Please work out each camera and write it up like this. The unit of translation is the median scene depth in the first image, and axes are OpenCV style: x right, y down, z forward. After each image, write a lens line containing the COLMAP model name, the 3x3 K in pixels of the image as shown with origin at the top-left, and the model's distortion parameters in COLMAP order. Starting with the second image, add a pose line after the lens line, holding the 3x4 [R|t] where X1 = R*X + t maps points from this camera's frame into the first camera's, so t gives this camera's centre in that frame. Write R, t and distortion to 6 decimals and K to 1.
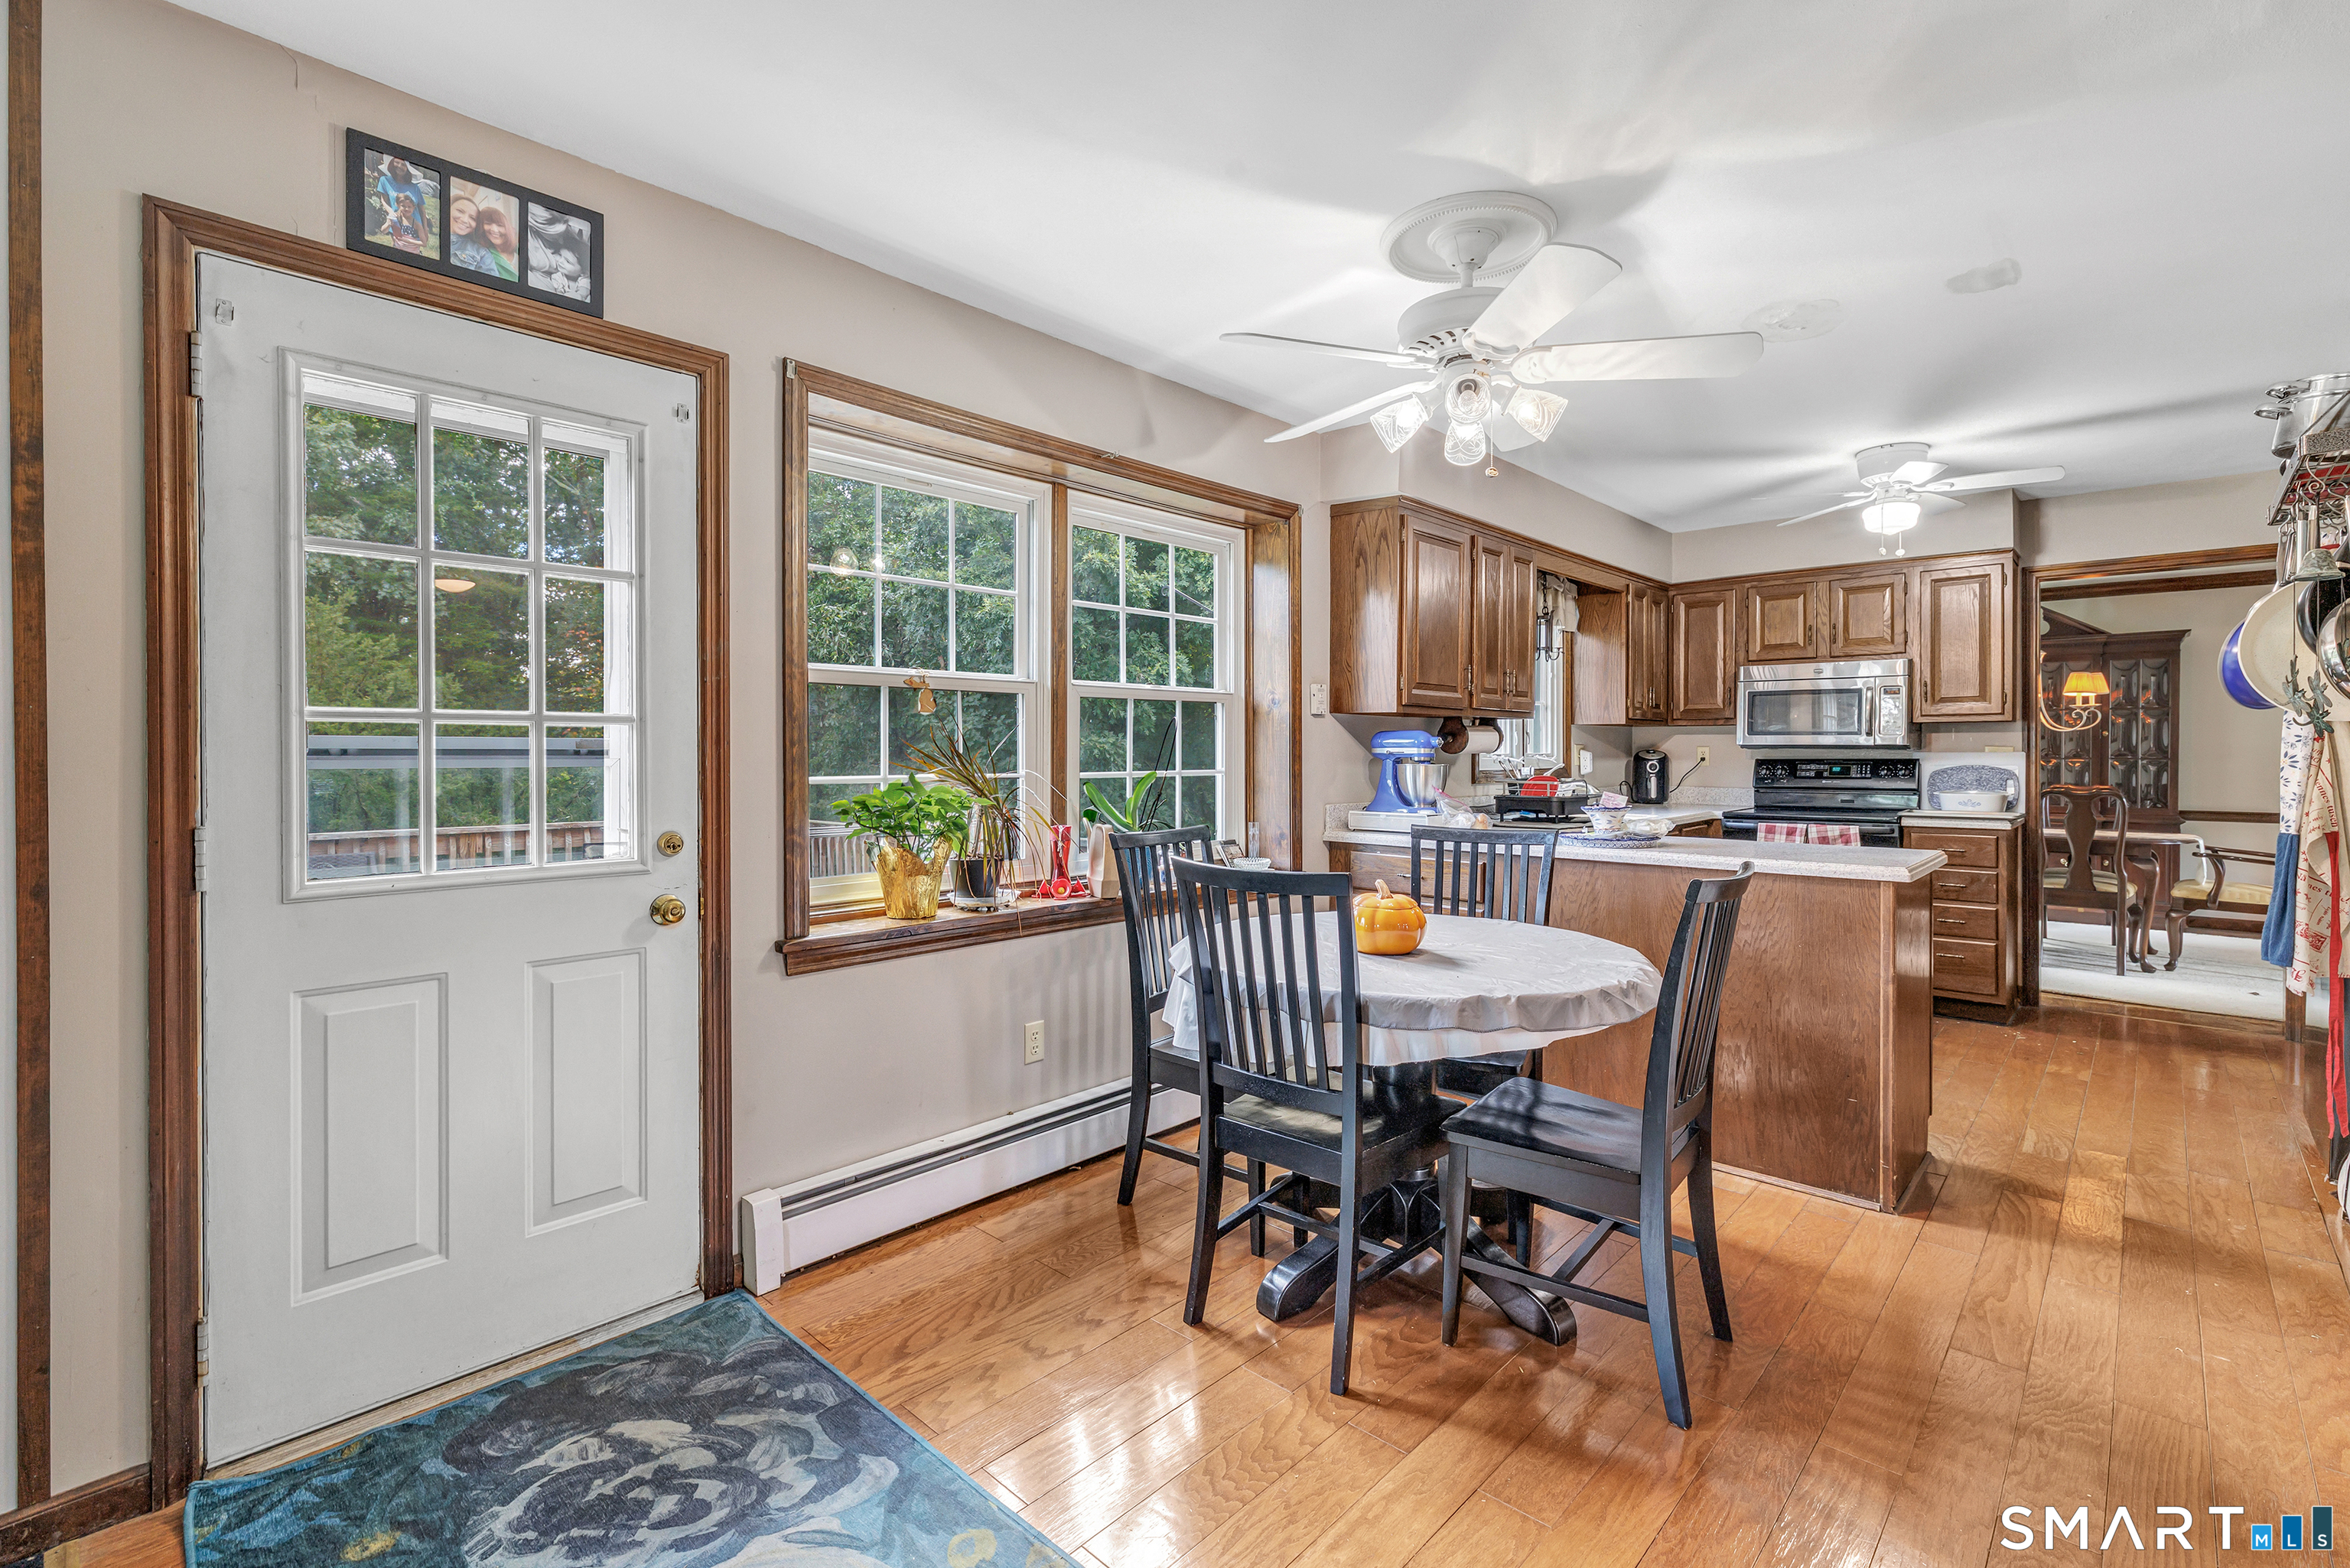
lens RADIAL K [[1050.2, 0, 1176.8], [0, 1050.2, 758.7], [0, 0, 1]] dist [-0.000799, -0.000045]
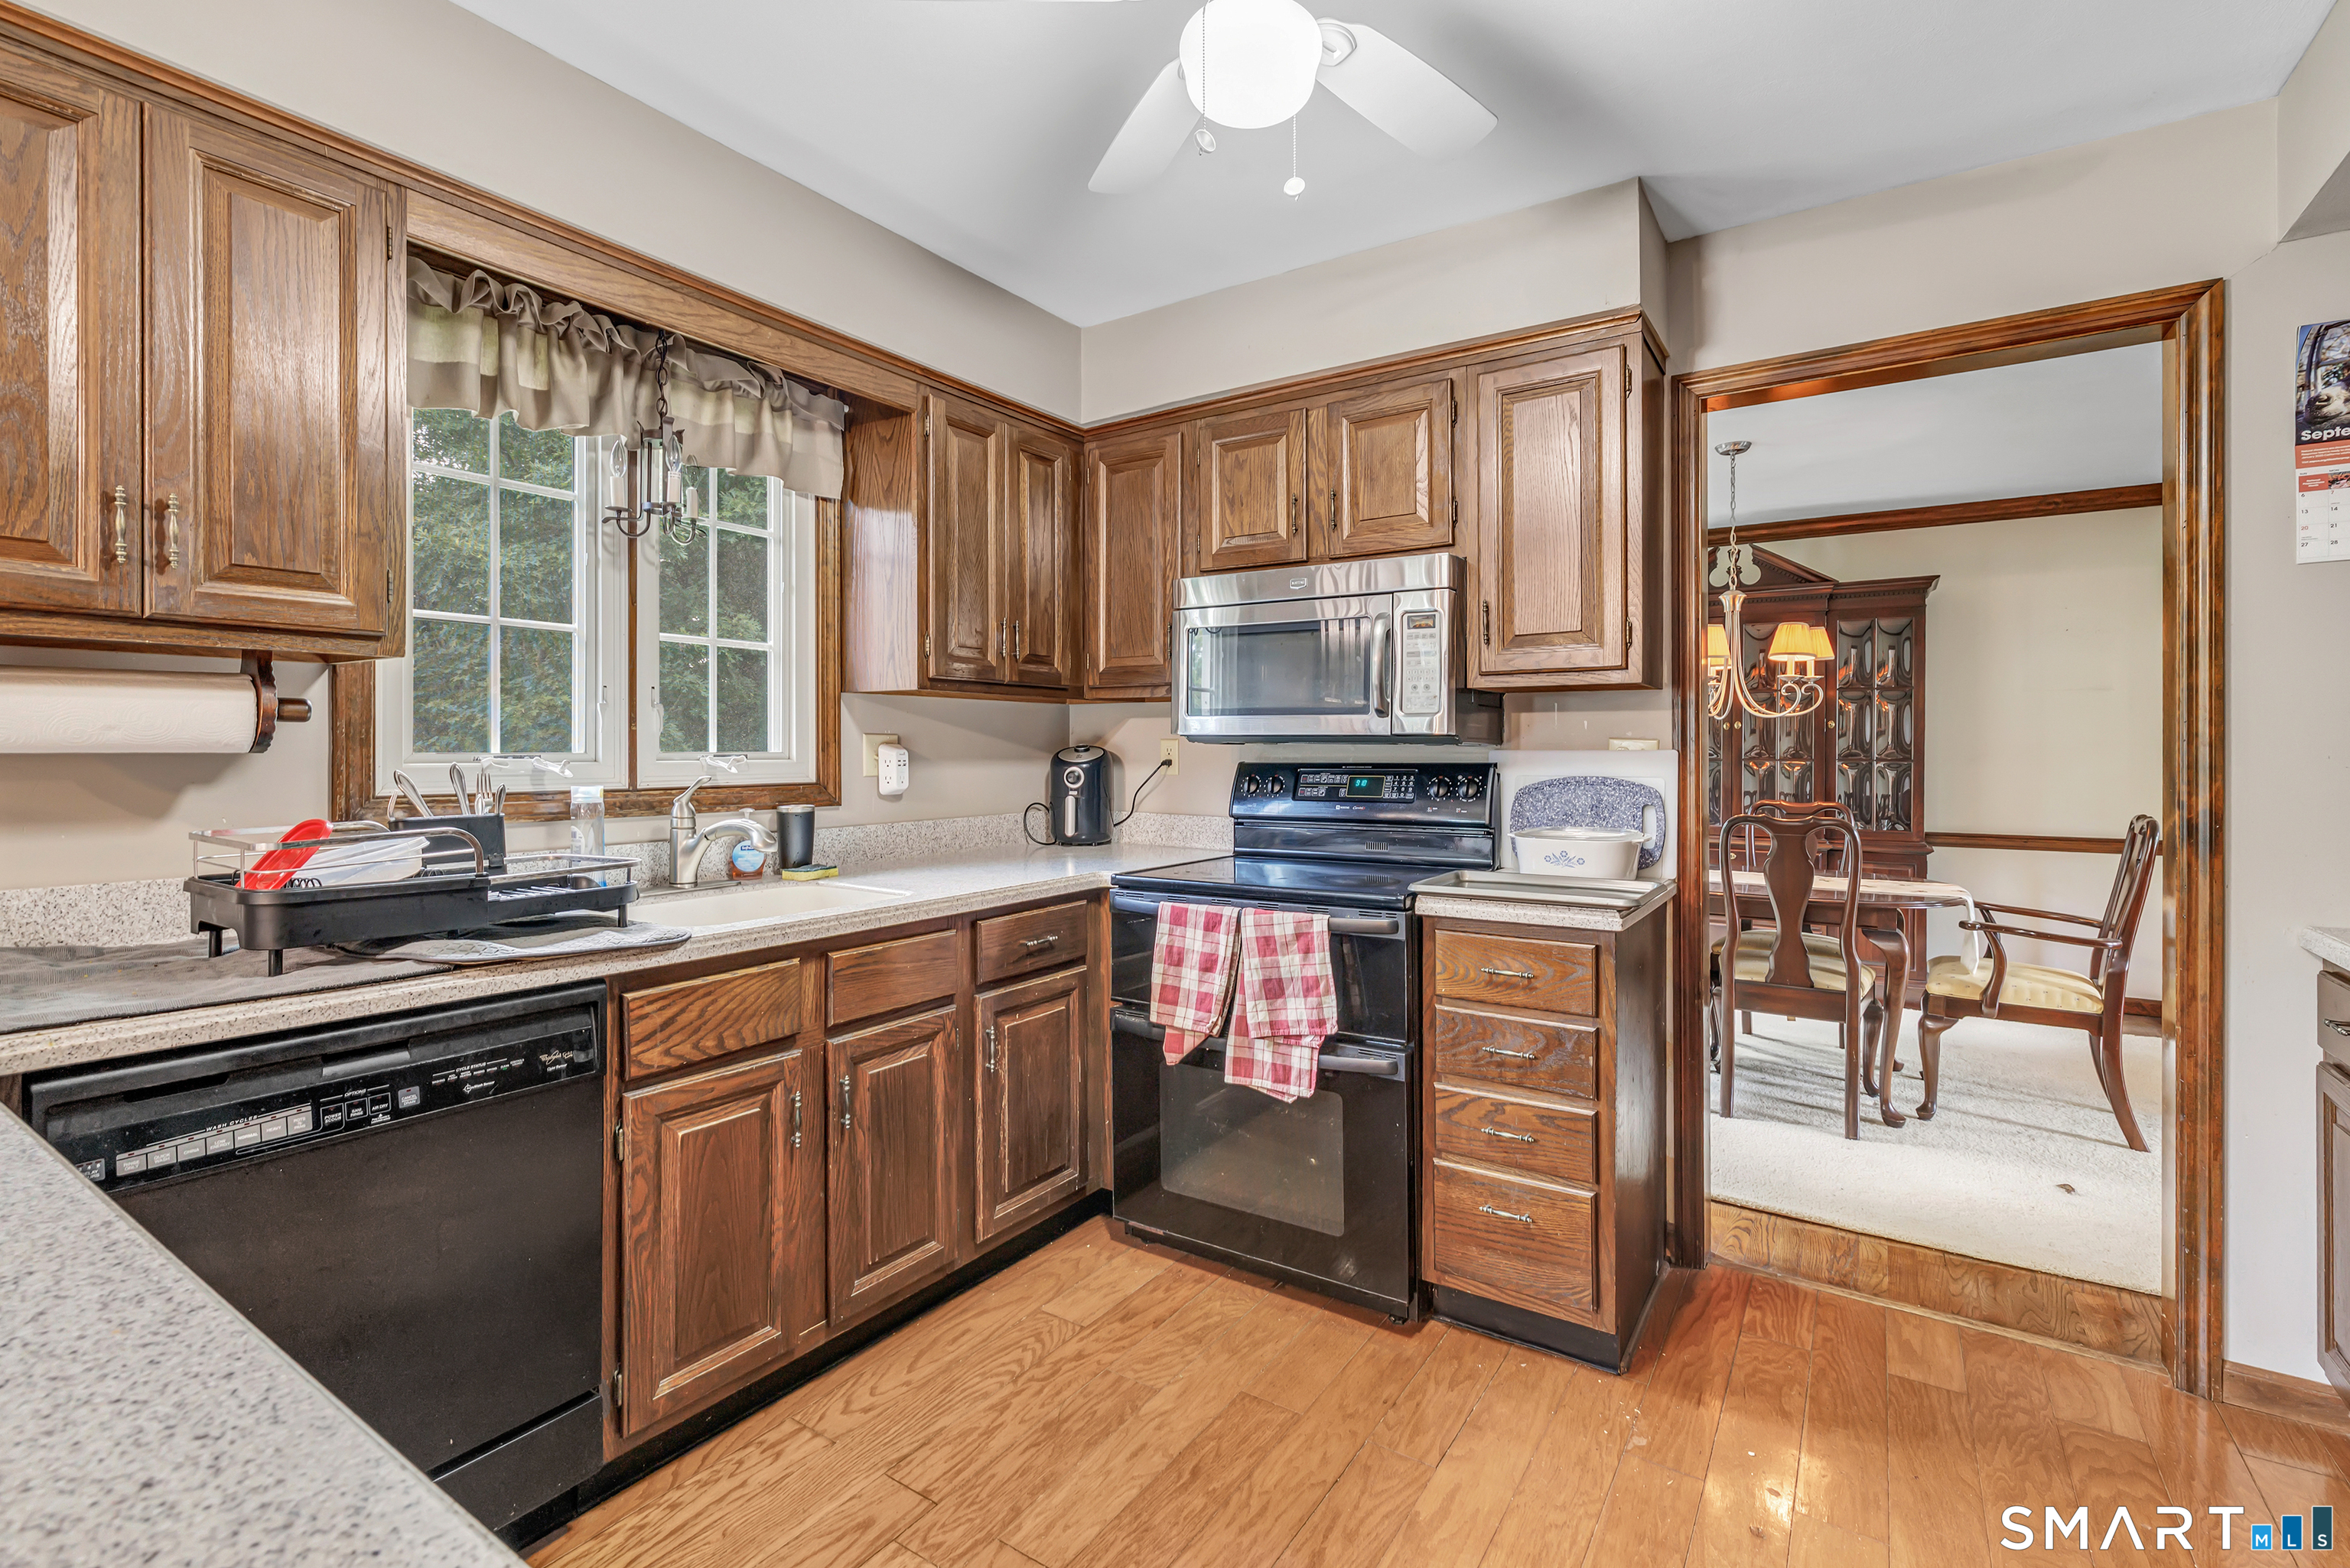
lens RADIAL K [[1032.4, 0, 1178.1], [0, 1032.4, 751.3], [0, 0, 1]] dist [0.000776, 0.000146]
pose [[0.988136, 0.001277, 0.153579, 0.442354], [-0.000476, 0.999986, -0.005255, -0.002809], [-0.153583, 0.005120, 0.988122, 0.490592]]
